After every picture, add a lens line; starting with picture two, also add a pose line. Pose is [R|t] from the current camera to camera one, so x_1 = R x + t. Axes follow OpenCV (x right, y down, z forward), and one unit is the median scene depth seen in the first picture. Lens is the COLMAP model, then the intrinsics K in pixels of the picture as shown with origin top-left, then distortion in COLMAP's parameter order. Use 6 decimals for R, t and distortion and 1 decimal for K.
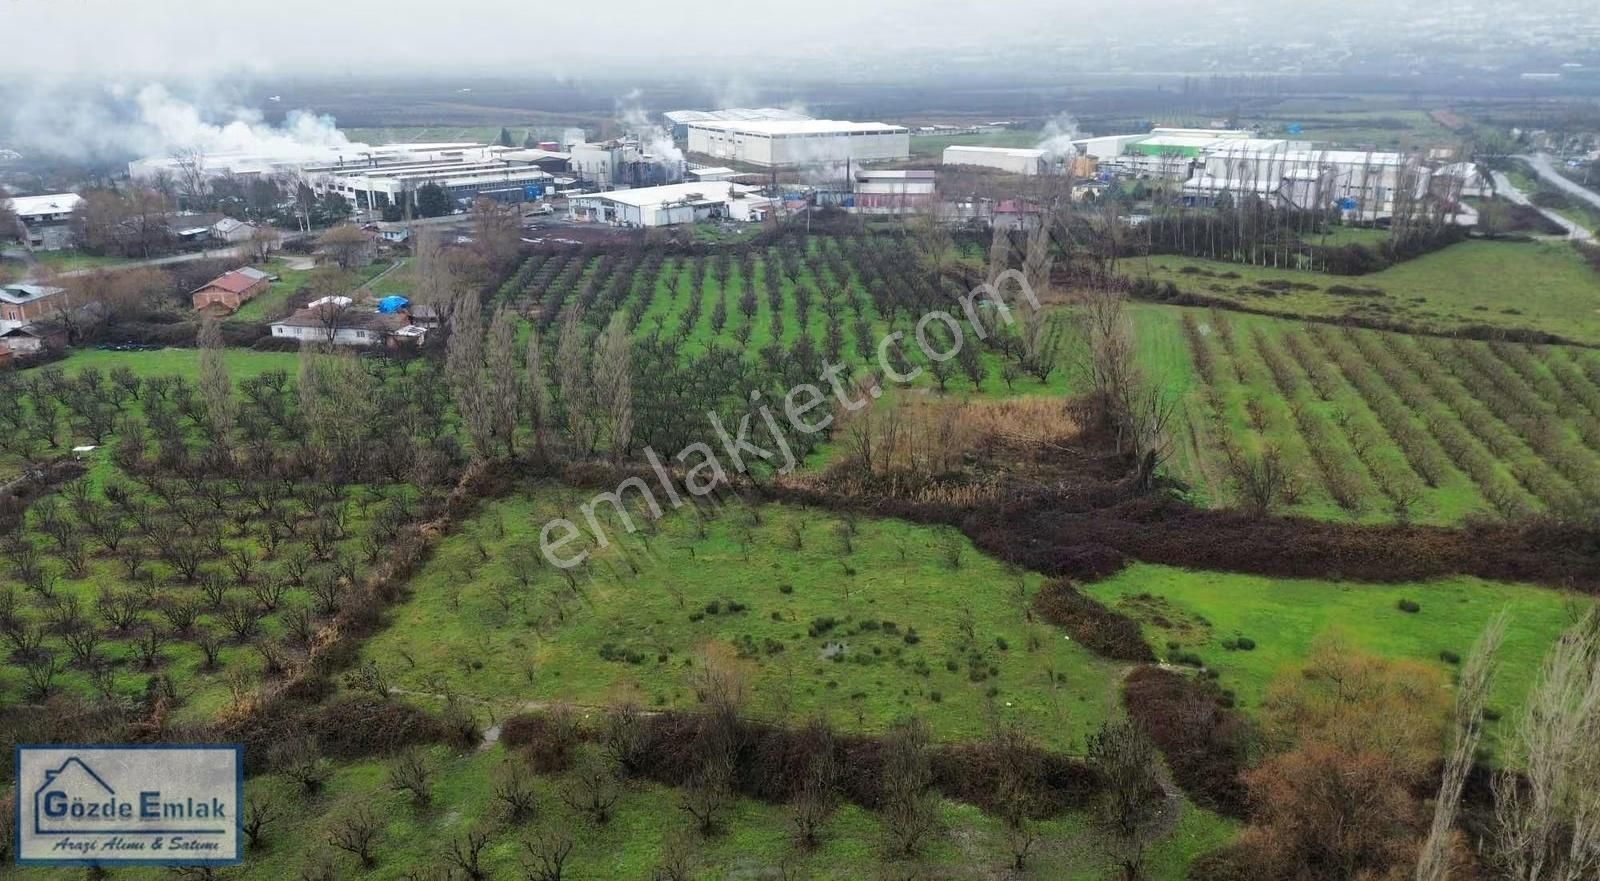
lens RADIAL K [[1109.3, 0, 802.0], [0, 1109.3, 443.5], [0, 0, 1]] dist [0.075796, -0.074466]
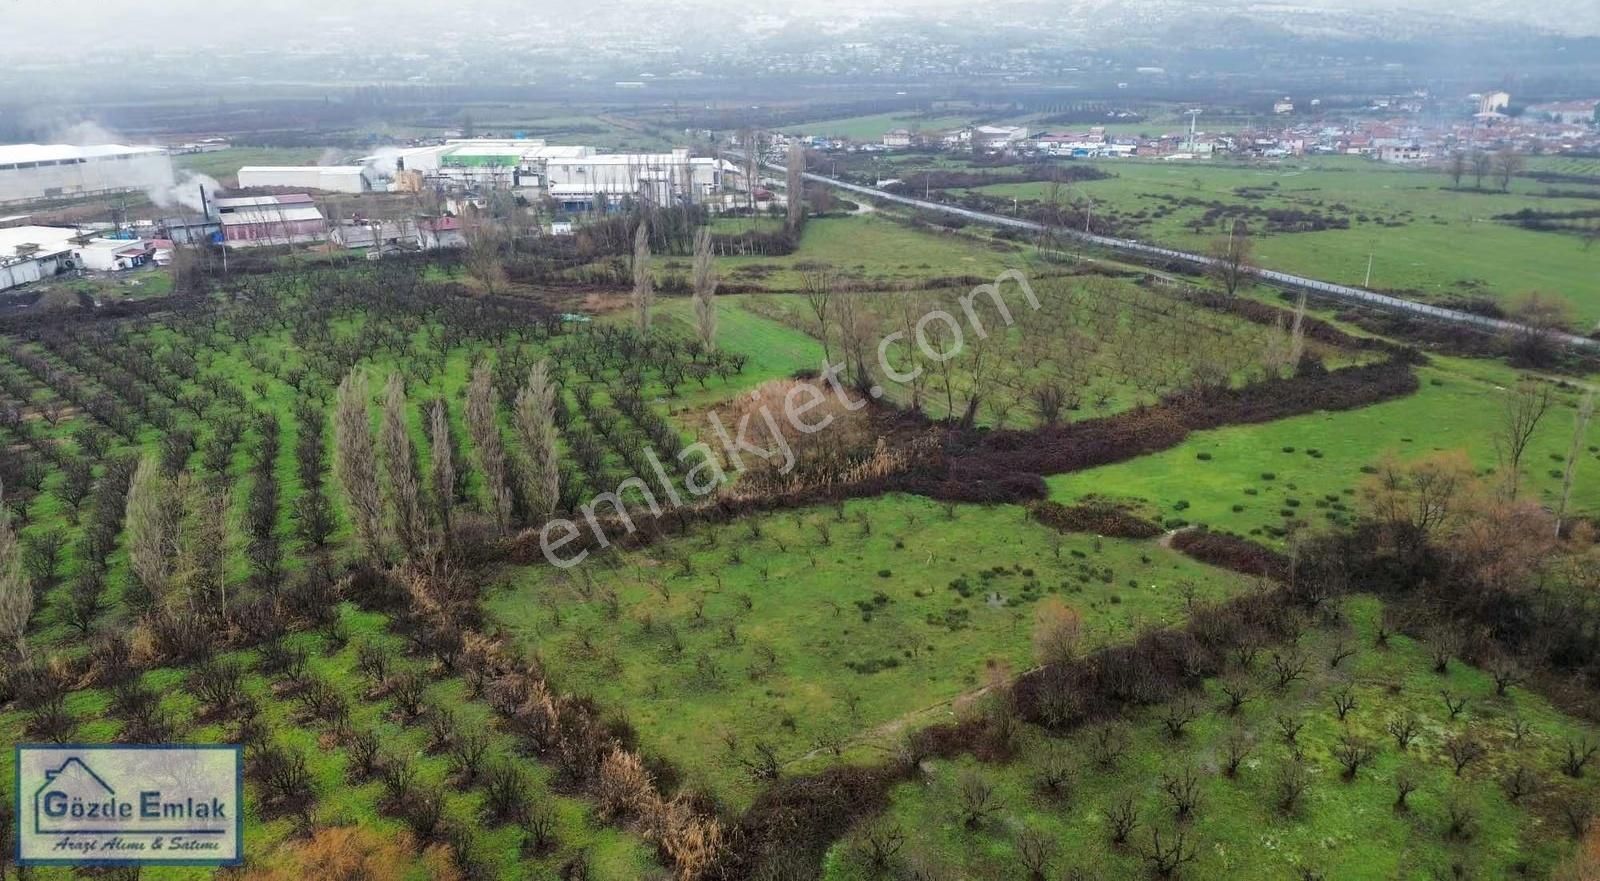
lens RADIAL K [[1109.3, 0, 796.1], [0, 1109.3, 441.2], [0, 0, 1]] dist [0.075796, -0.074466]
pose [[0.749644, -0.216183, 0.625539, -0.267356], [0.221769, 0.972559, 0.070344, -0.032732], [-0.623580, 0.085992, 0.777015, 0.075201]]
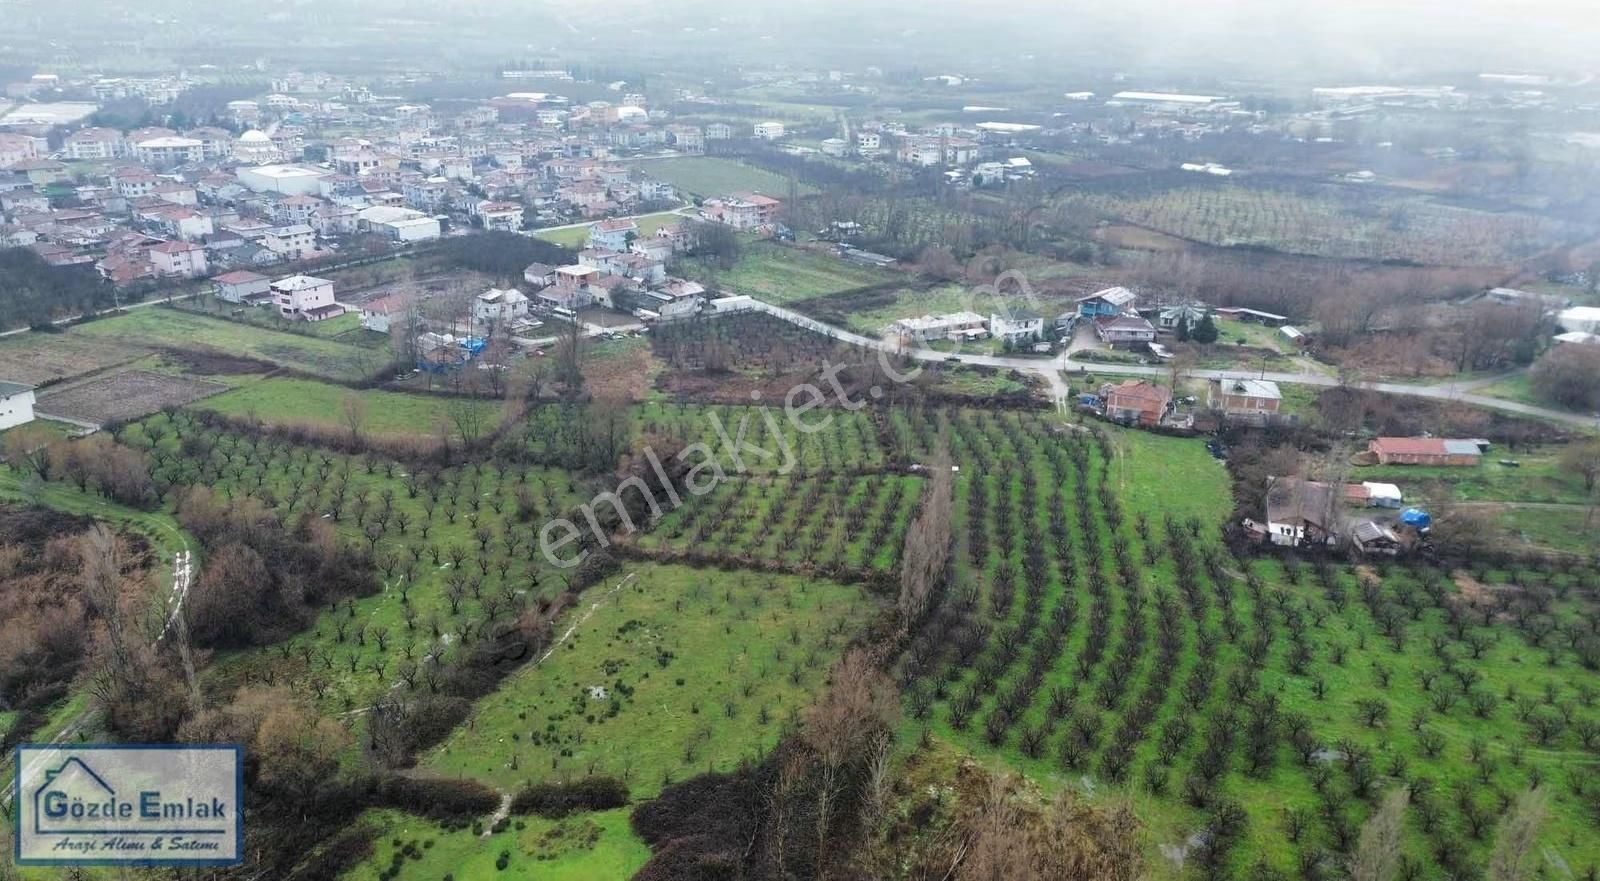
lens RADIAL K [[1109.3, 0, 796.4], [0, 1109.3, 442.8], [0, 0, 1]] dist [0.075796, -0.074466]
pose [[-0.165374, 0.353104, -0.920852, 0.465603], [-0.331470, 0.859492, 0.389103, -0.297624], [0.928859, 0.369583, -0.025094, 0.392328]]
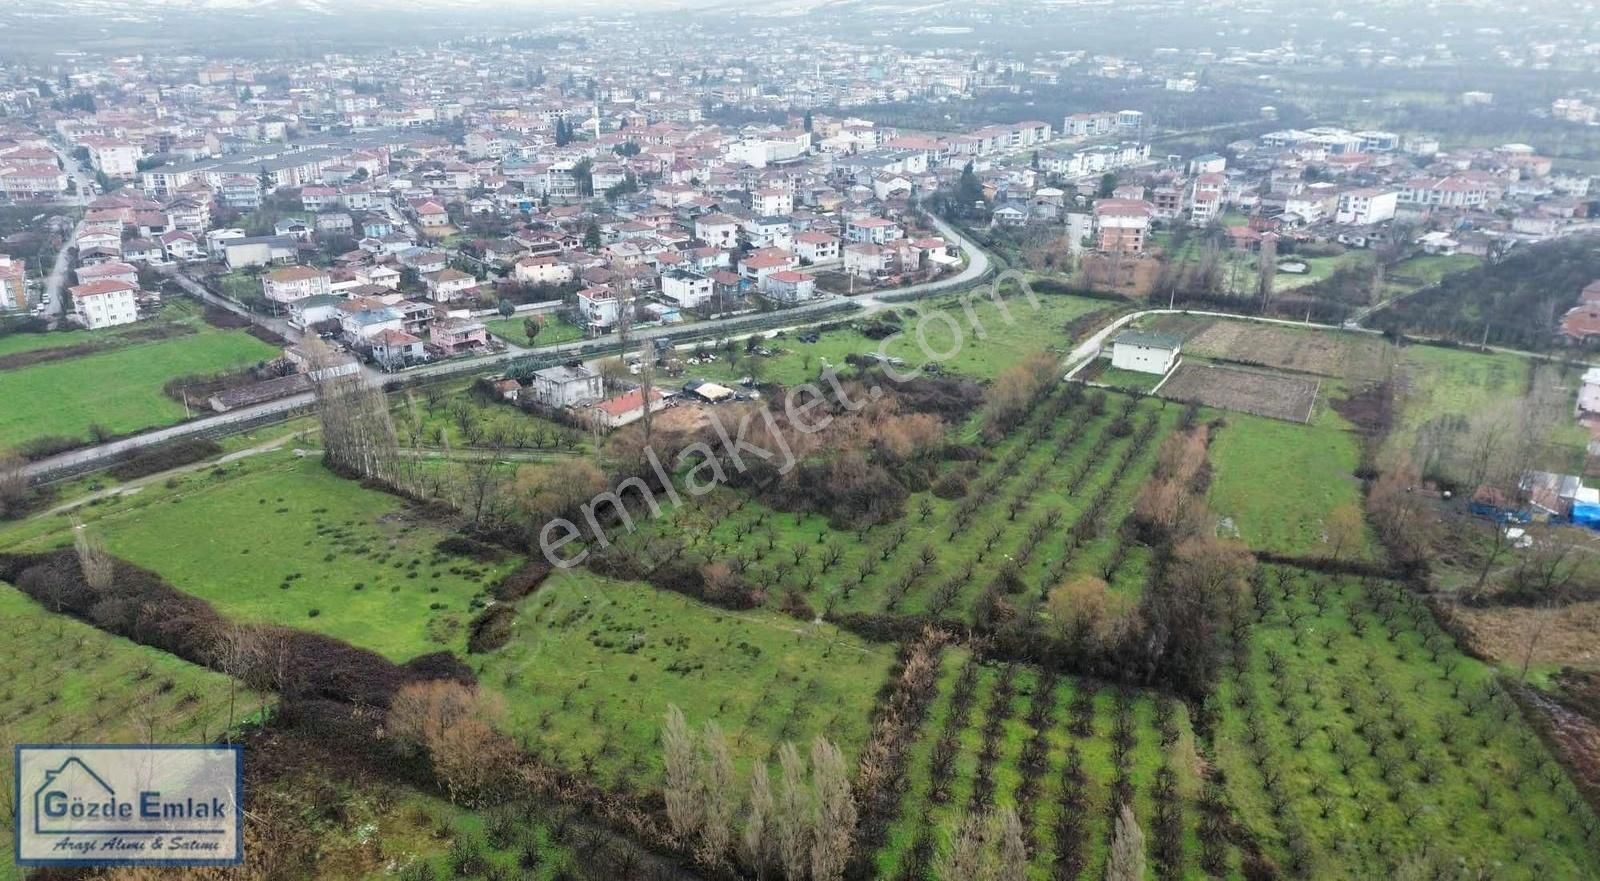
lens RADIAL K [[1109.3, 0, 797.8], [0, 1109.3, 457.4], [0, 0, 1]] dist [0.075796, -0.074466]
pose [[-0.959905, -0.109567, 0.258026, -0.219643], [0.084917, 0.763551, 0.640140, -0.393325], [-0.267154, 0.636384, -0.723632, 0.684822]]
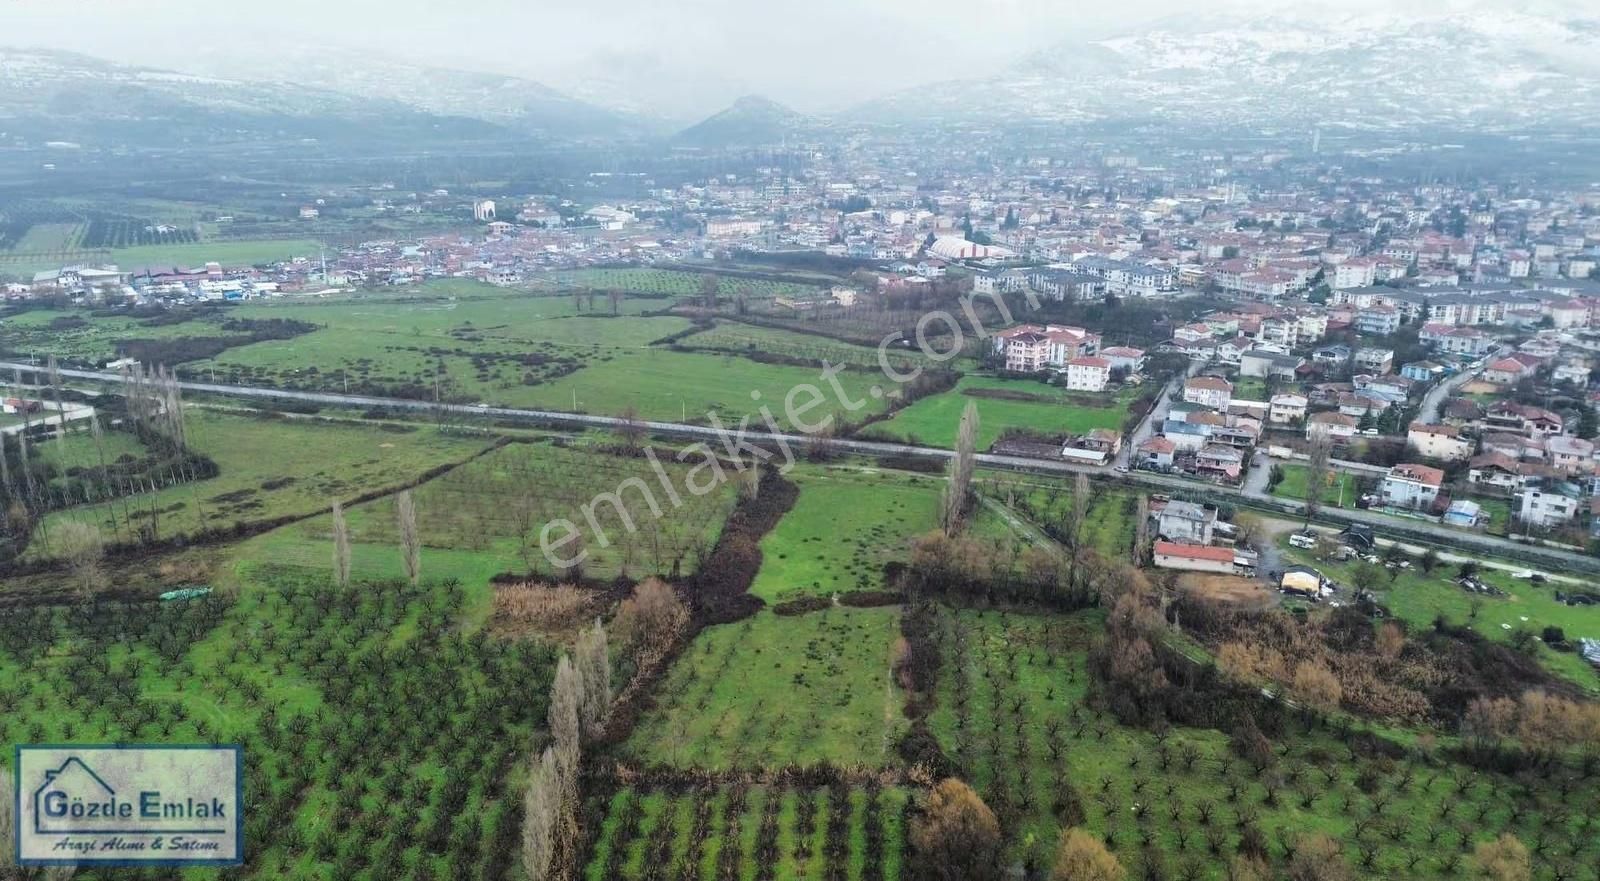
lens RADIAL K [[1109.3, 0, 784.0], [0, 1109.3, 433.3], [0, 0, 1]] dist [0.075796, -0.074466]
pose [[-0.035887, -0.271597, 0.961742, -0.701686], [0.321558, 0.908045, 0.268431, -0.302702], [-0.946210, 0.318889, 0.054747, 0.270387]]
